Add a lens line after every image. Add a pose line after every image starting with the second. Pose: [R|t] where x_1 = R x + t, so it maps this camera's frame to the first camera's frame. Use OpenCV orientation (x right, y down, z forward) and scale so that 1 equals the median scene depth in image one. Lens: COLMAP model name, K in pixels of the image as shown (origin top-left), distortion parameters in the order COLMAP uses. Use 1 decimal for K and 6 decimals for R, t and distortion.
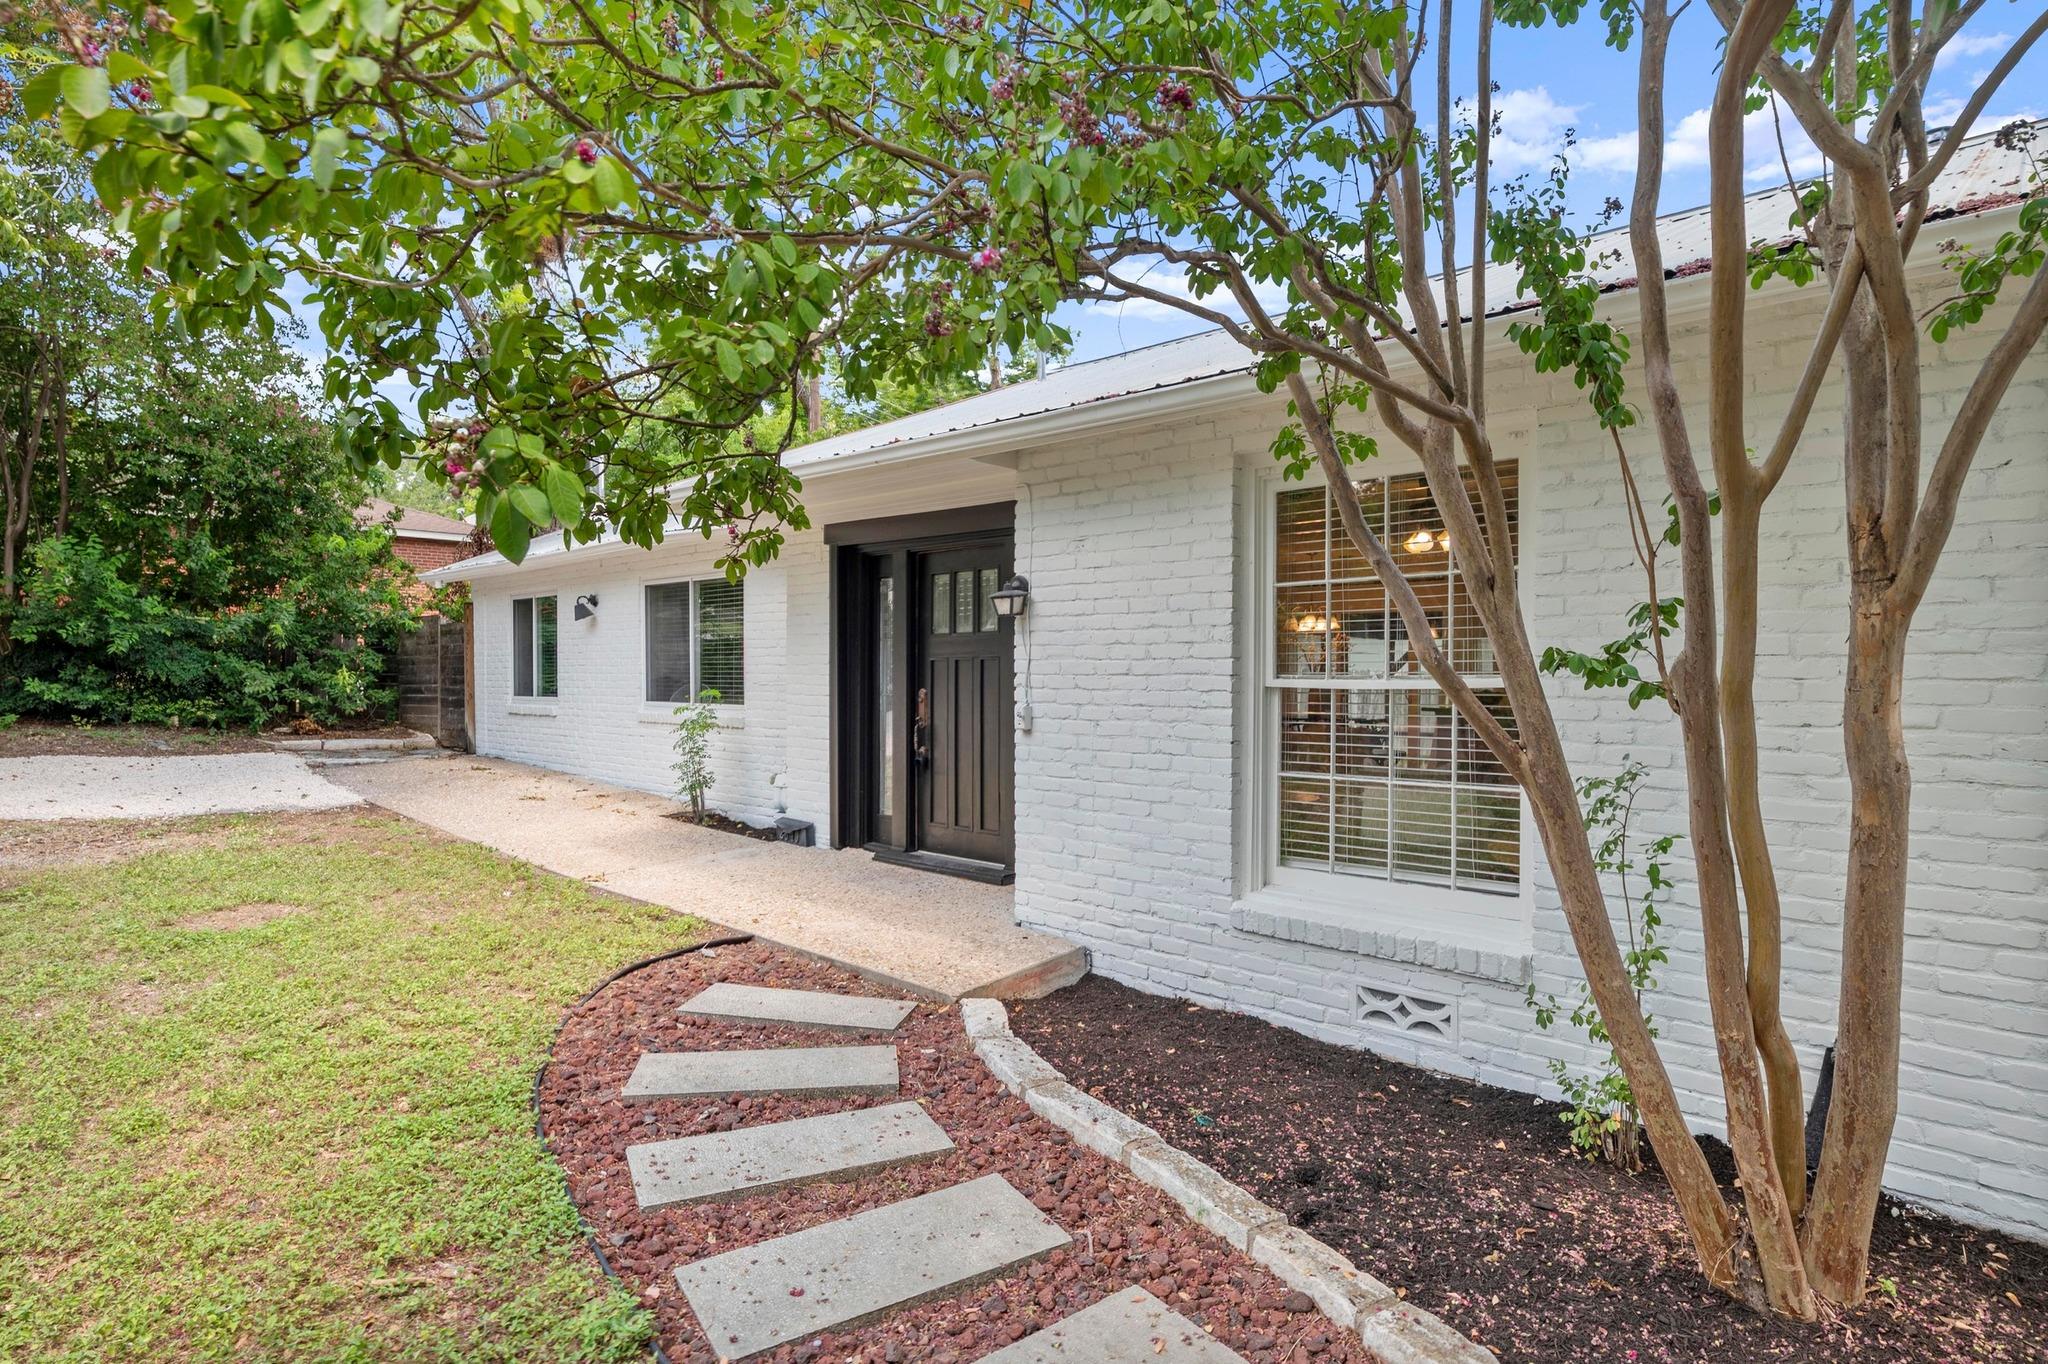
lens RADIAL K [[1088.4, 0, 1021.4], [0, 1088.4, 670.1], [0, 0, 1]] dist [0.000490, -0.000439]
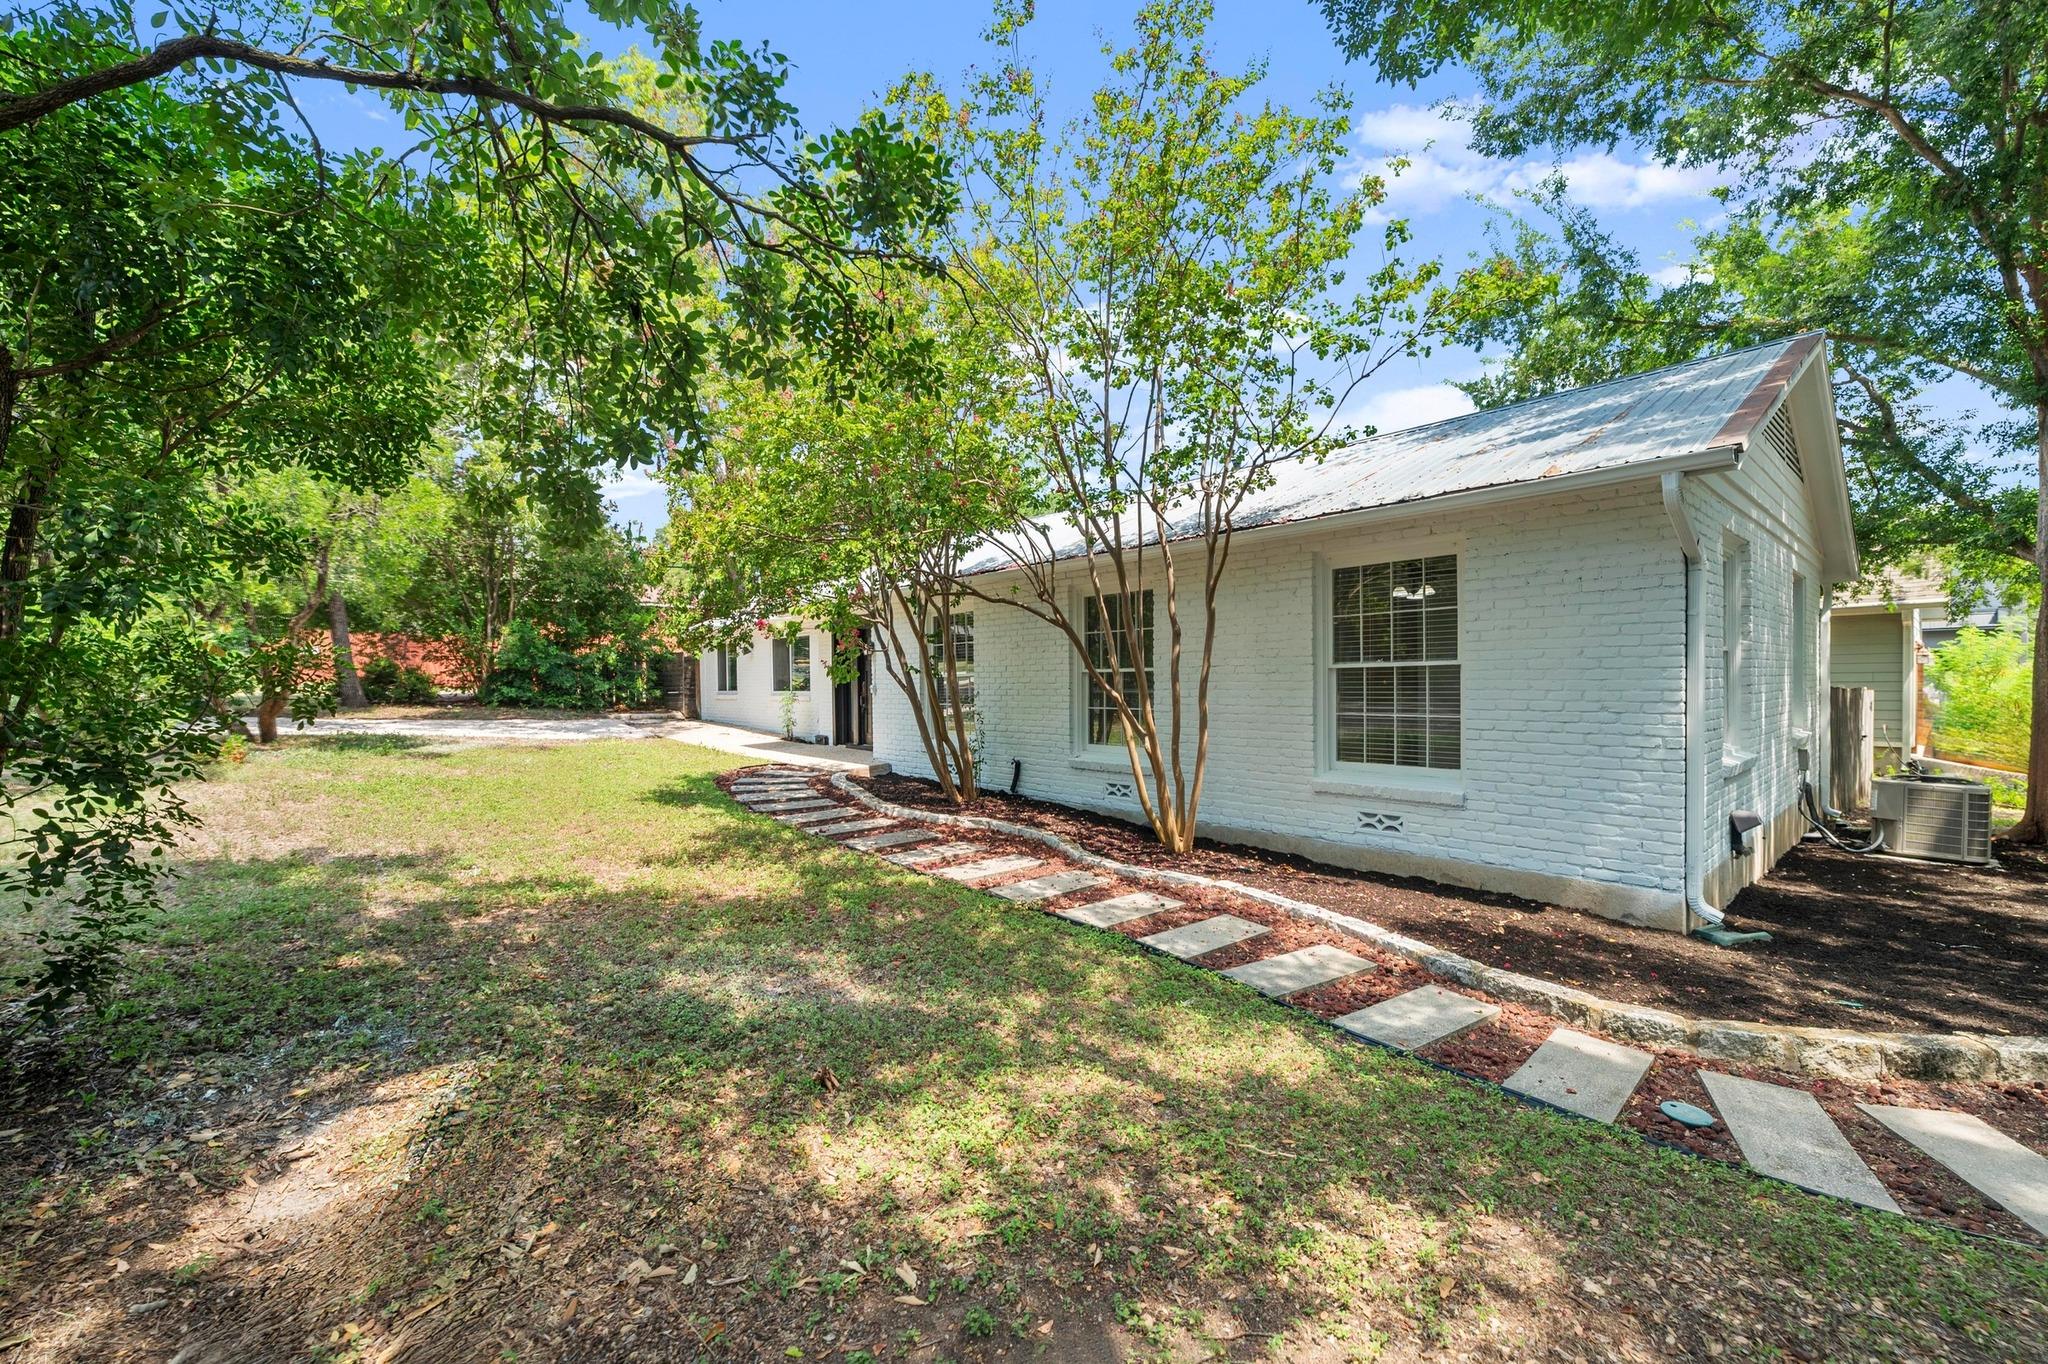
lens RADIAL K [[819.7, 0, 1022.5], [0, 819.7, 684.2], [0, 0, 1]] dist [-0.005612, 0.000738]
pose [[0.994862, -0.018149, -0.099596, 0.468277], [0.019630, 0.999711, 0.013904, 0.003248], [0.099315, -0.015788, 0.994931, -0.880089]]
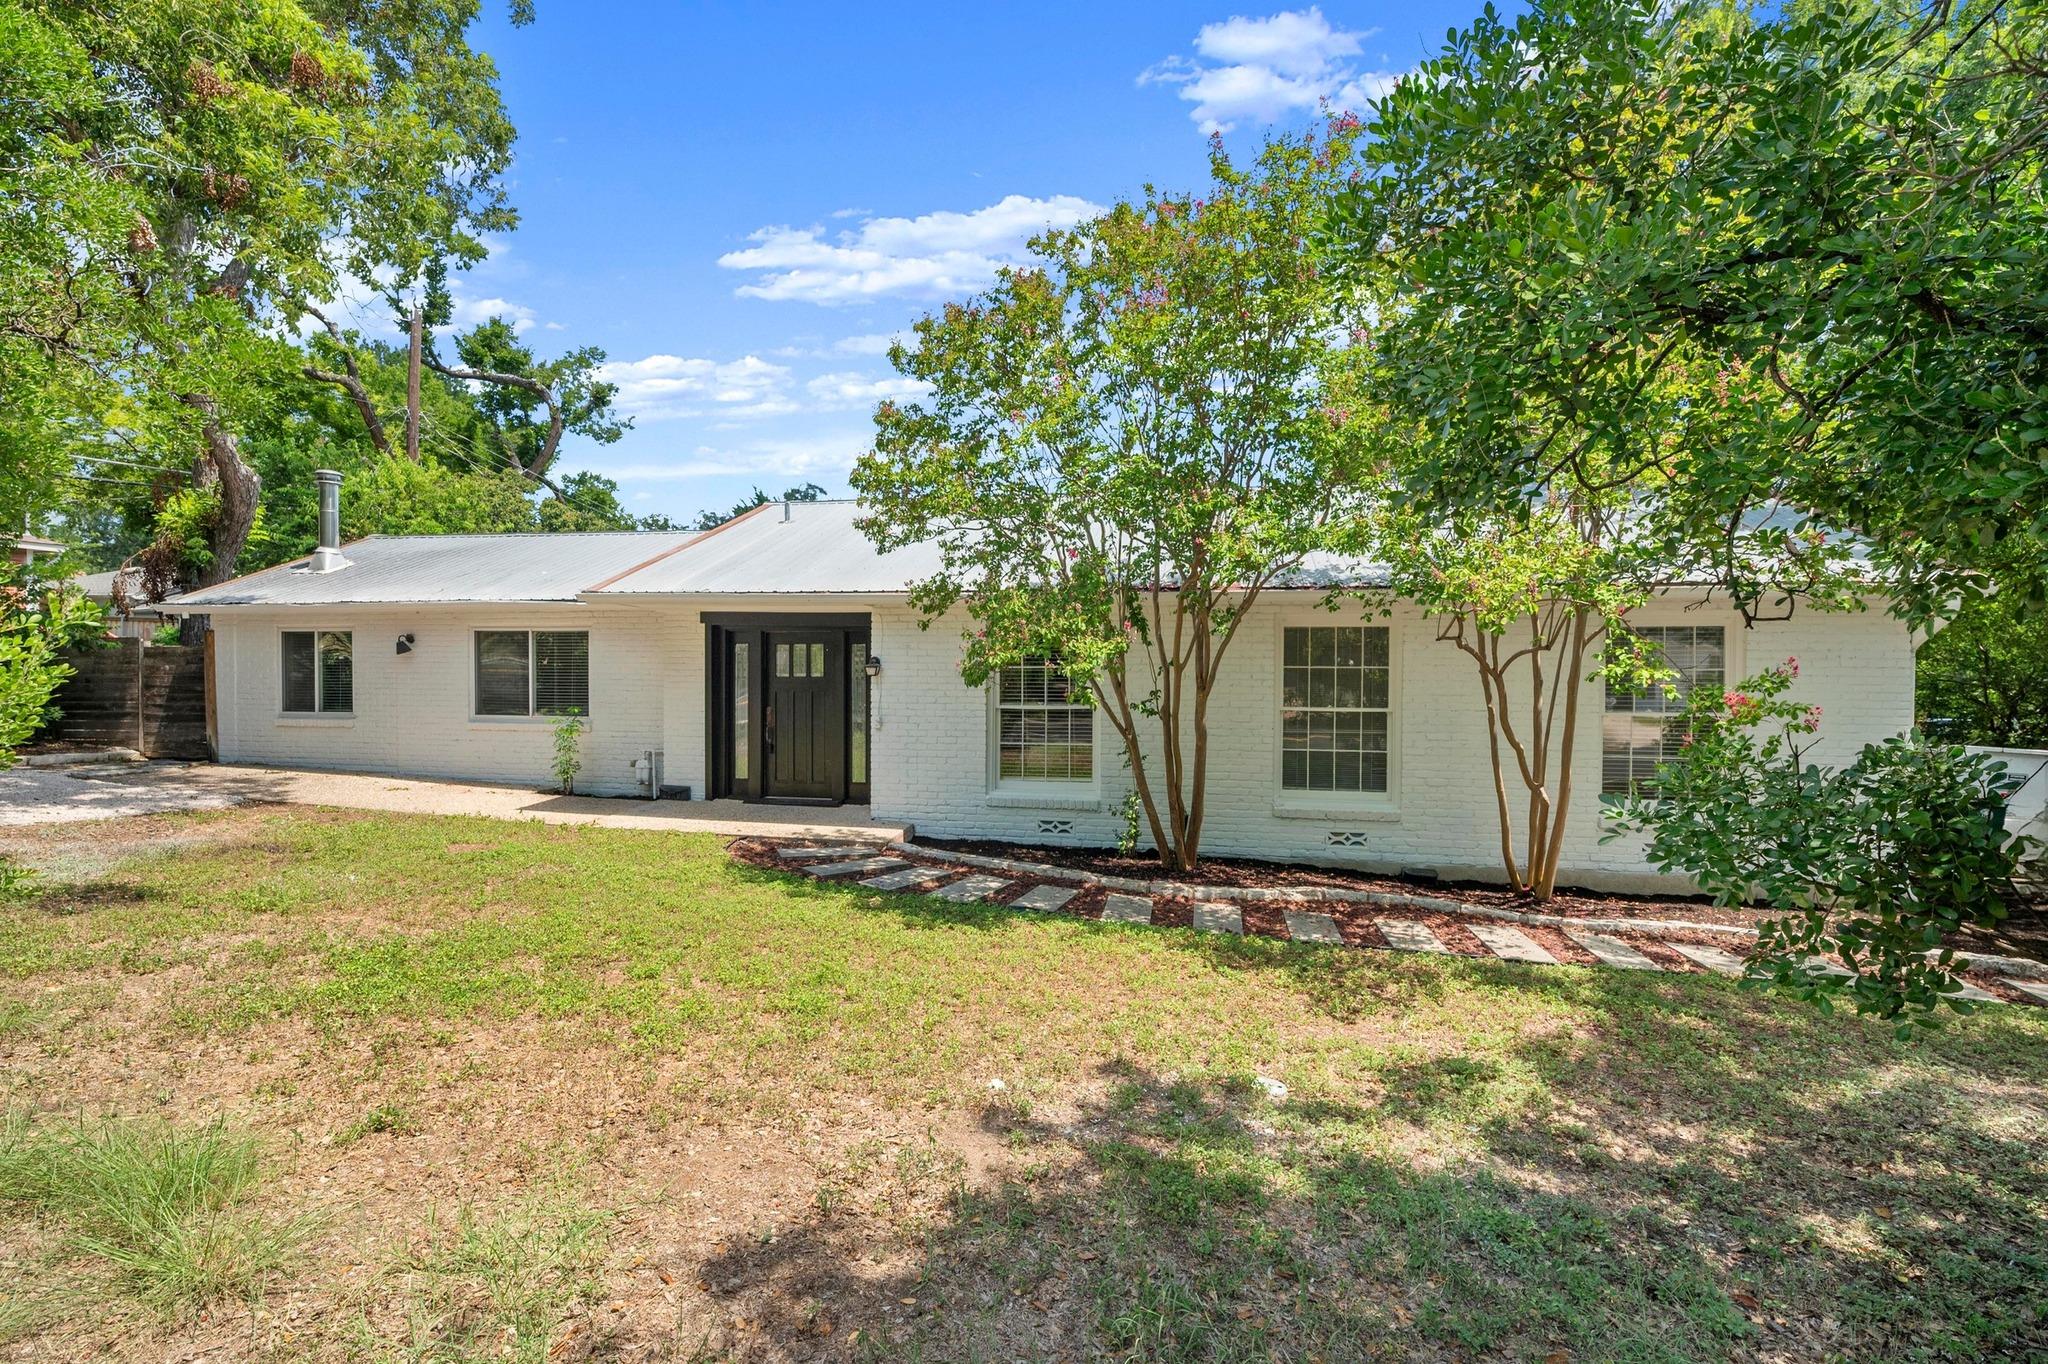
lens RADIAL K [[952.1, 0, 1021.4], [0, 952.1, 685.3], [0, 0, 1]] dist [-0.001253, -0.000153]
pose [[0.860017, -0.005119, 0.510241, -0.511367], [-0.004500, 0.999835, 0.017617, -0.046225], [-0.510246, -0.017447, 0.859851, -0.545544]]
